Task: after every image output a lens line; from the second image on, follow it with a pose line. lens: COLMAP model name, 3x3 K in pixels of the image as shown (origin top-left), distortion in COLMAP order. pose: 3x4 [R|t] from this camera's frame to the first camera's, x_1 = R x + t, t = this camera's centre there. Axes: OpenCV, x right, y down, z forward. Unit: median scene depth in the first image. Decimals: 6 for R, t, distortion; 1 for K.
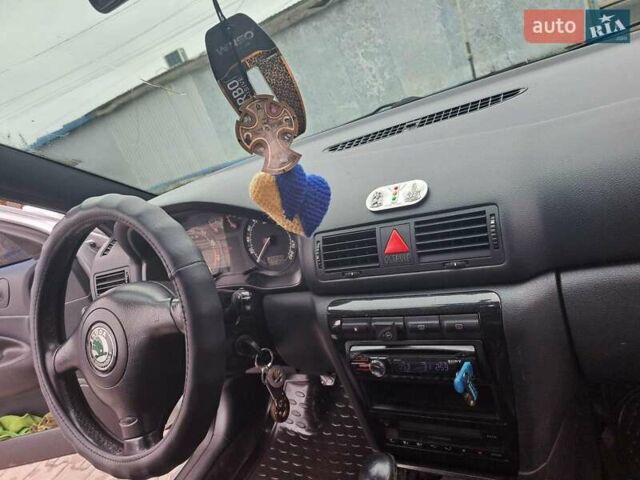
lens RADIAL K [[456.2, 0, 336.1], [0, 456.2, 239.7], [0, 0, 1]] dist [0.085756, -0.106056]
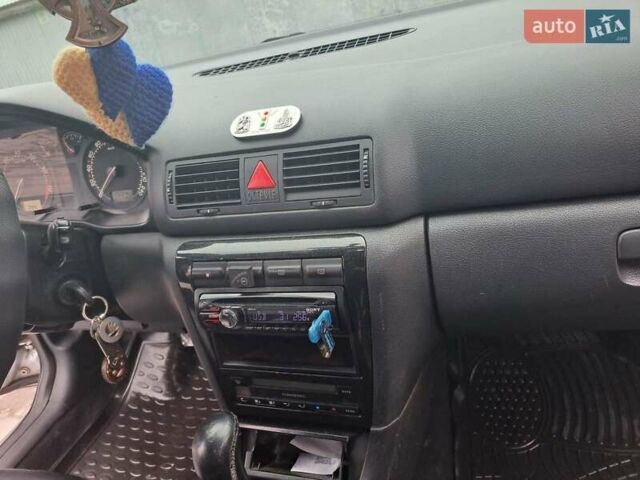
lens RADIAL K [[456.2, 0, 336.1], [0, 456.2, 239.7], [0, 0, 1]] dist [0.085756, -0.106056]
pose [[0.969667, 0.065537, 0.235479, 0.070509], [-0.080317, 0.995321, 0.053720, 0.065780], [-0.230856, -0.071003, 0.970394, 0.114802]]
